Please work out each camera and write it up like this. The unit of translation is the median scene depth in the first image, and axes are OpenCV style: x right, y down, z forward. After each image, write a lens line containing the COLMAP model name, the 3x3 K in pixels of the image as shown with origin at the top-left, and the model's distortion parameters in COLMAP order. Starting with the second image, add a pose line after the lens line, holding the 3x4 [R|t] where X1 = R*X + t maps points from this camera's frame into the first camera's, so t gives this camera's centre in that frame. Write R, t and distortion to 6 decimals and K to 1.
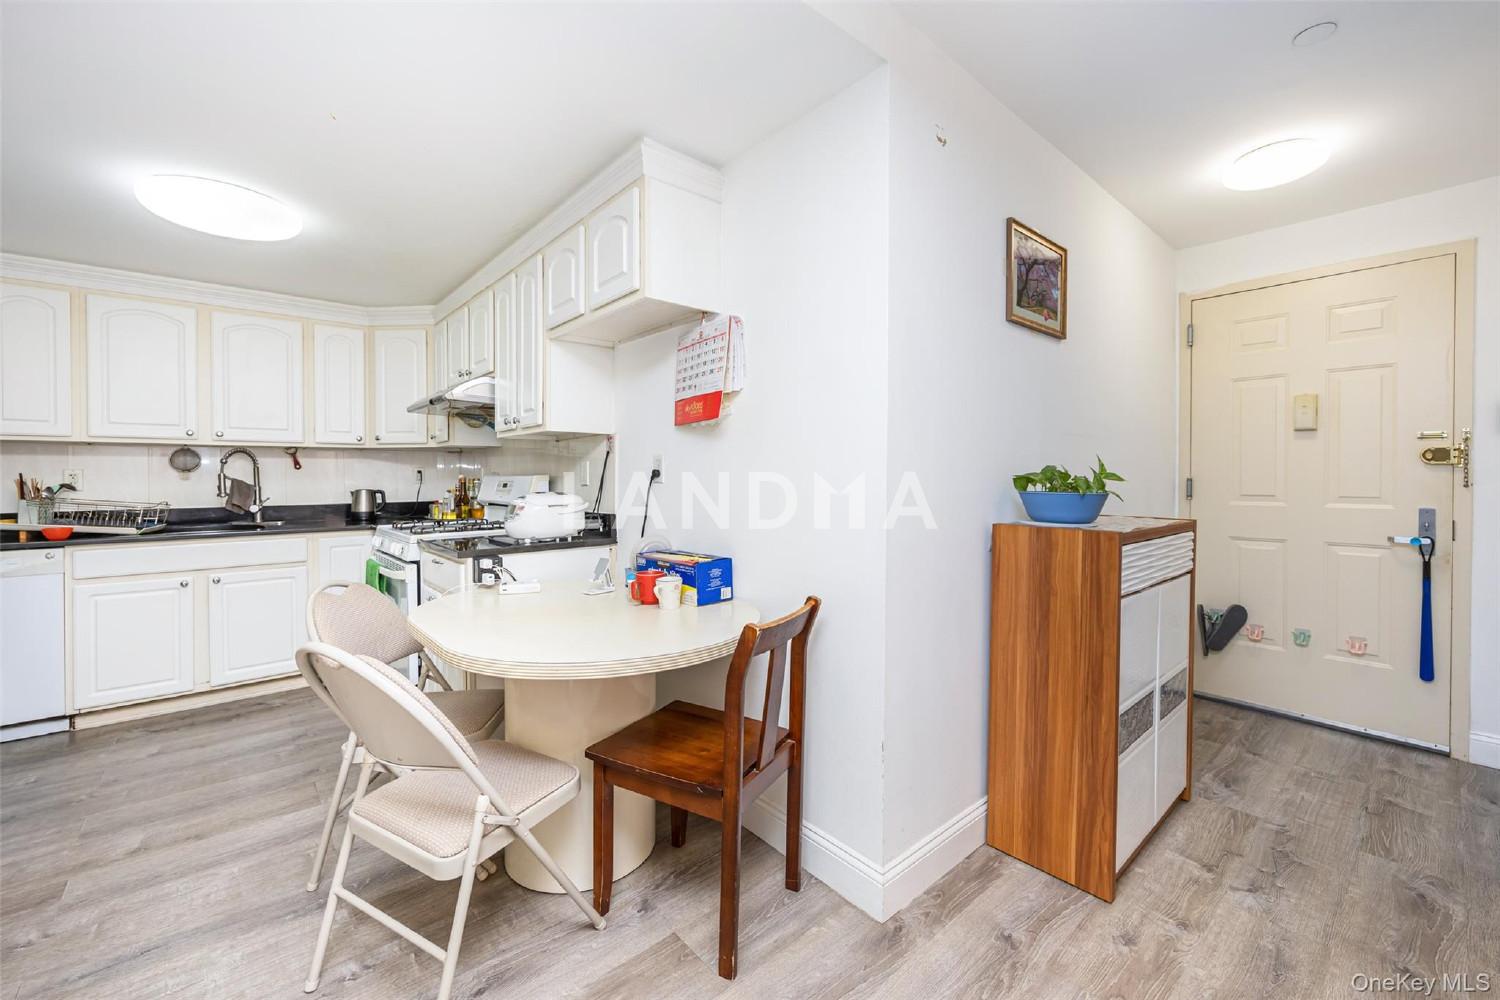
lens RADIAL K [[598.9, 0, 662.3], [0, 598.9, 473.0], [0, 0, 1]] dist [-0.003317, -0.000595]
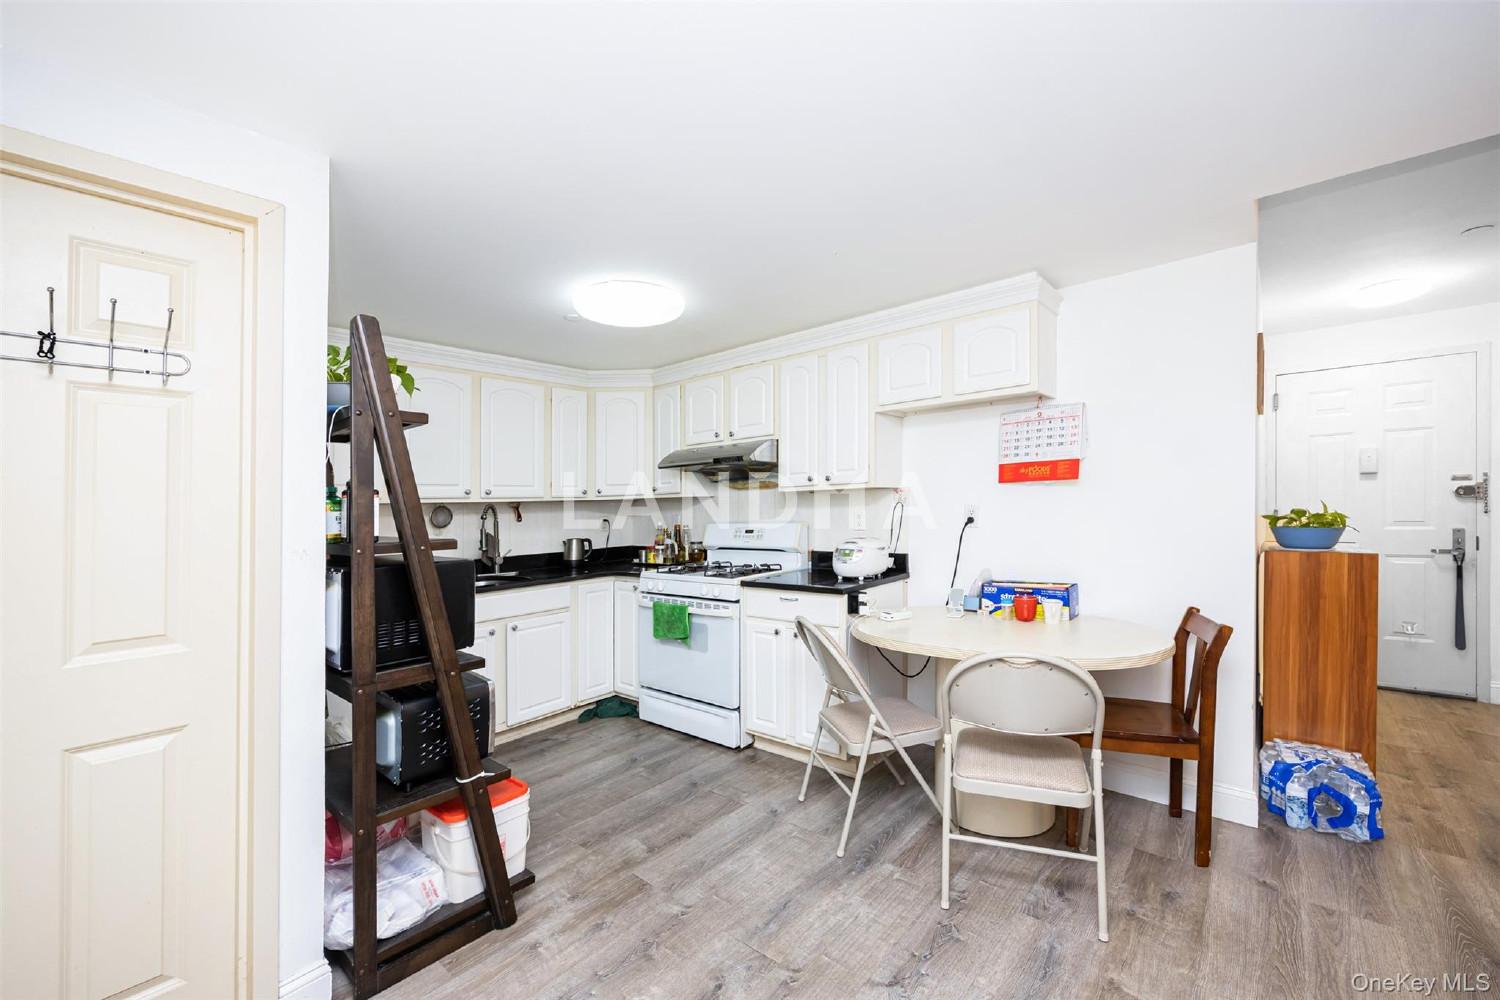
lens RADIAL K [[571.3, 0, 757.4], [0, 571.3, 509.8], [0, 0, 1]] dist [0.001532, 0.000052]
pose [[0.989074, -0.026895, 0.144943, -0.578435], [0.026852, 0.999637, 0.002254, -0.033076], [-0.144951, 0.001663, 0.989437, -0.117873]]
